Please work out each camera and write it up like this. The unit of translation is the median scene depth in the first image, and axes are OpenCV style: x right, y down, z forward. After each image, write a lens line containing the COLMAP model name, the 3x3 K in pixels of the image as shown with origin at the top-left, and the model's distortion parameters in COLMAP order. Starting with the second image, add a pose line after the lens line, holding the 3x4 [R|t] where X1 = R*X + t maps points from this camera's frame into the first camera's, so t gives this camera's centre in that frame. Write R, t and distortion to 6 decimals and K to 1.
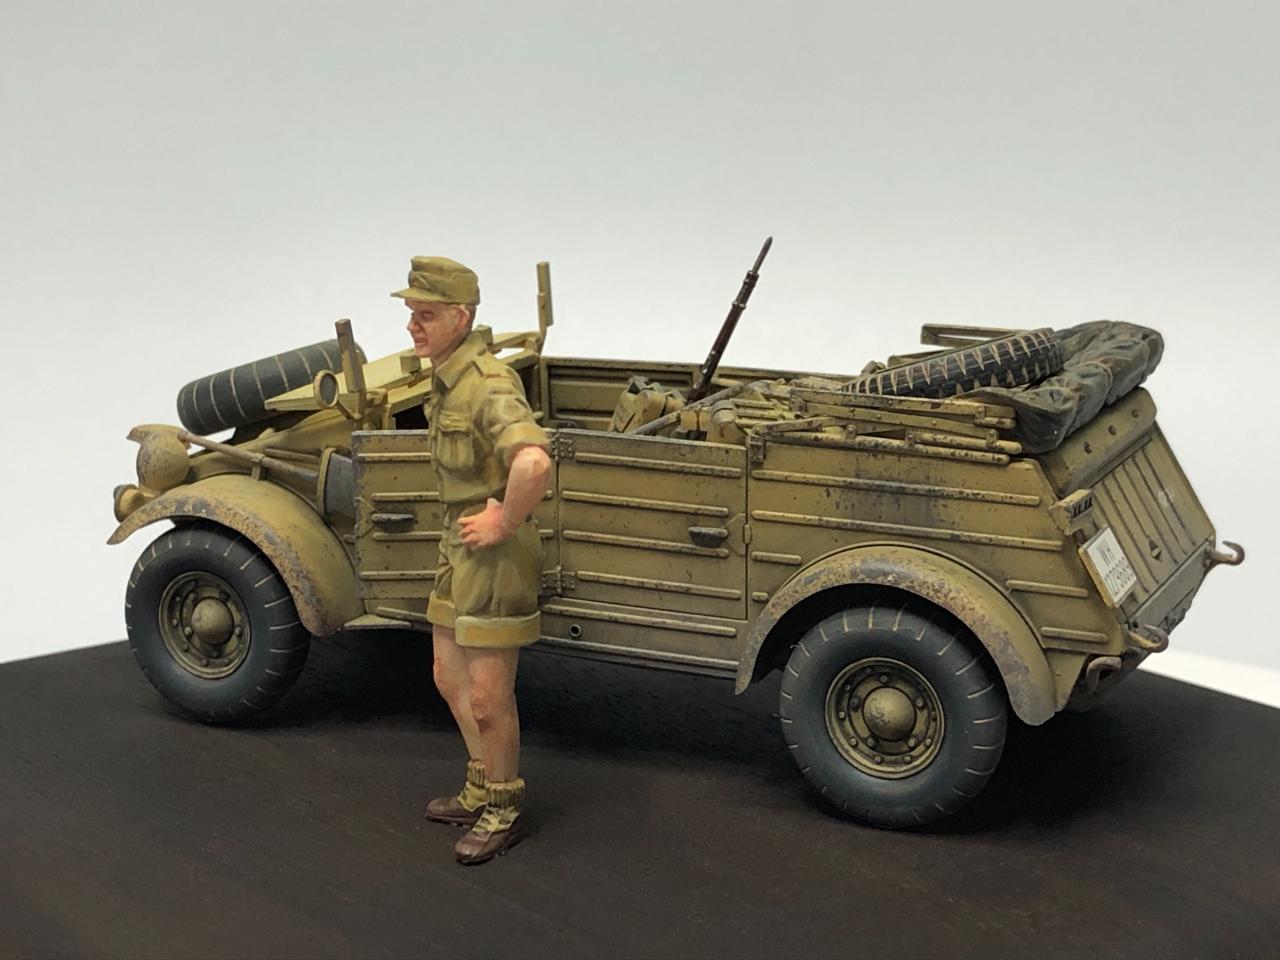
lens RADIAL K [[2549.8, 0, 641.2], [0, 2549.8, 482.0], [0, 0, 1]] dist [0.215387, 0.000000]
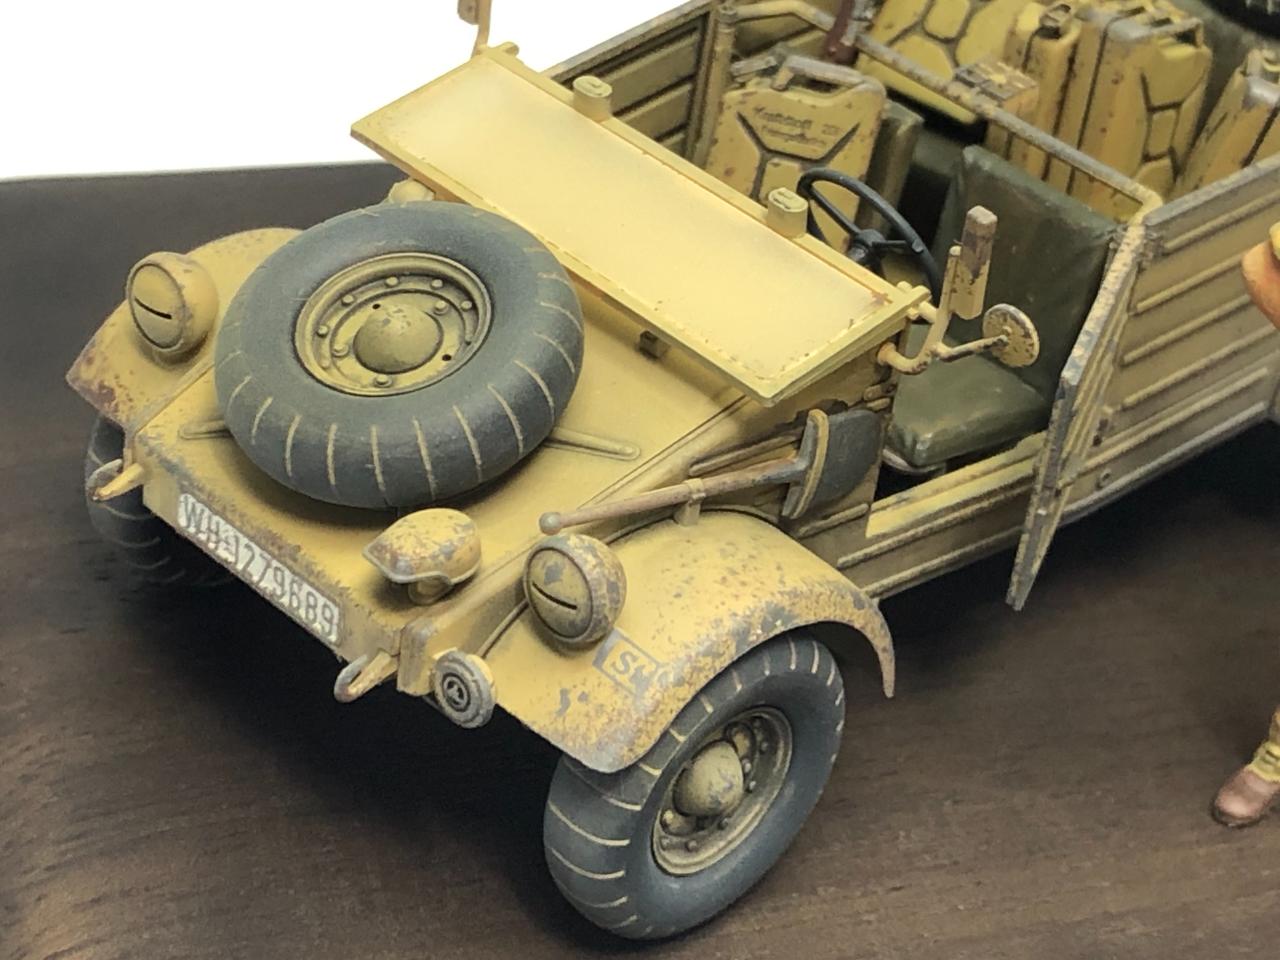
lens RADIAL K [[3298.4, 0, 640.7], [0, 3298.4, 481.5], [0, 0, 1]] dist [0.276411, 0.000000]
pose [[0.341013, -0.502442, 0.794520, -0.806170], [0.100818, 0.859854, 0.500487, -0.412784], [-0.934637, -0.090571, 0.343876, 0.865138]]
